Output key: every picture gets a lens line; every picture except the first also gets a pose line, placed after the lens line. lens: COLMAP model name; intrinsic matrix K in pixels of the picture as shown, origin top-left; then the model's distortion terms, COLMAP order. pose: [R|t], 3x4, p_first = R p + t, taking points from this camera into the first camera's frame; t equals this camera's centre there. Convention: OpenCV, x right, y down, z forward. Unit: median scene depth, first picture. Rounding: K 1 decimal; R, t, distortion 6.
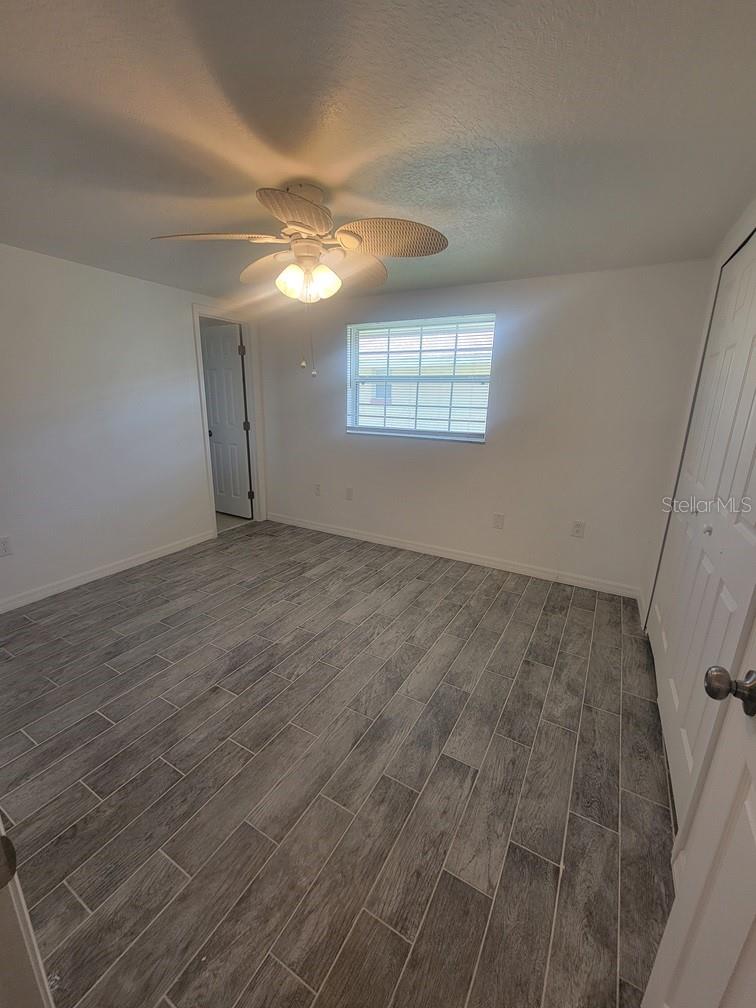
lens RADIAL K [[406.6, 0, 377.3], [0, 406.6, 505.6], [0, 0, 1]] dist [-0.001365, -0.000469]
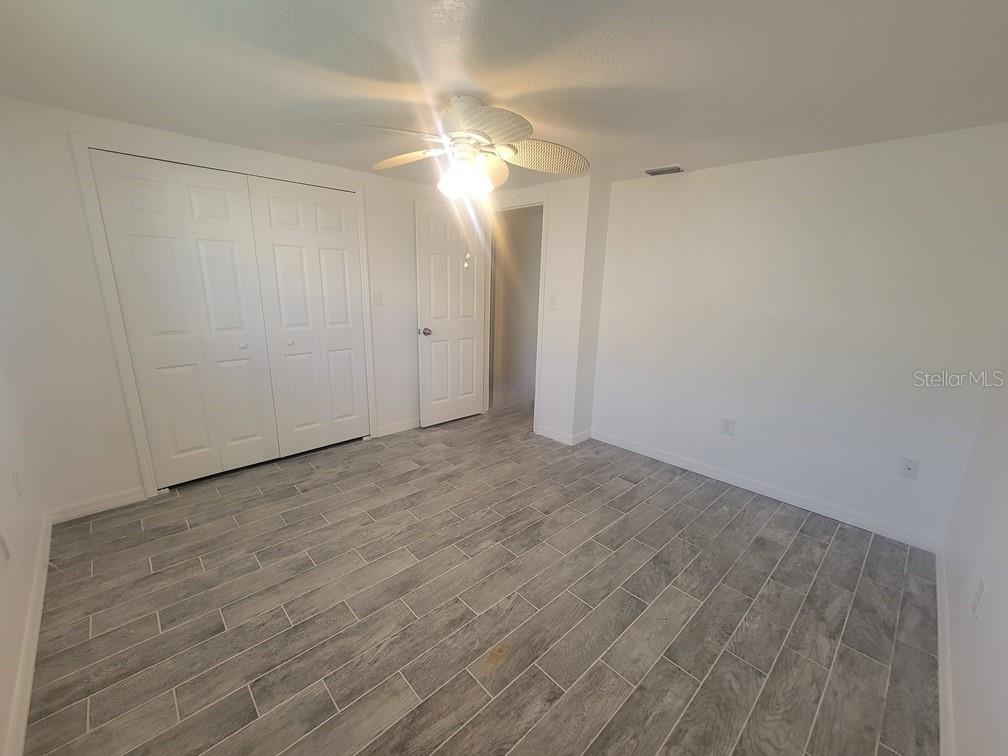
lens RADIAL K [[406.6, 0, 502.8], [0, 406.6, 380.9], [0, 0, 1]] dist [-0.001365, -0.000469]
pose [[-0.957138, -0.109473, 0.268146, -0.505614], [0.034990, 0.875330, 0.482258, -0.486069], [-0.287511, 0.470970, -0.833981, 1.712758]]
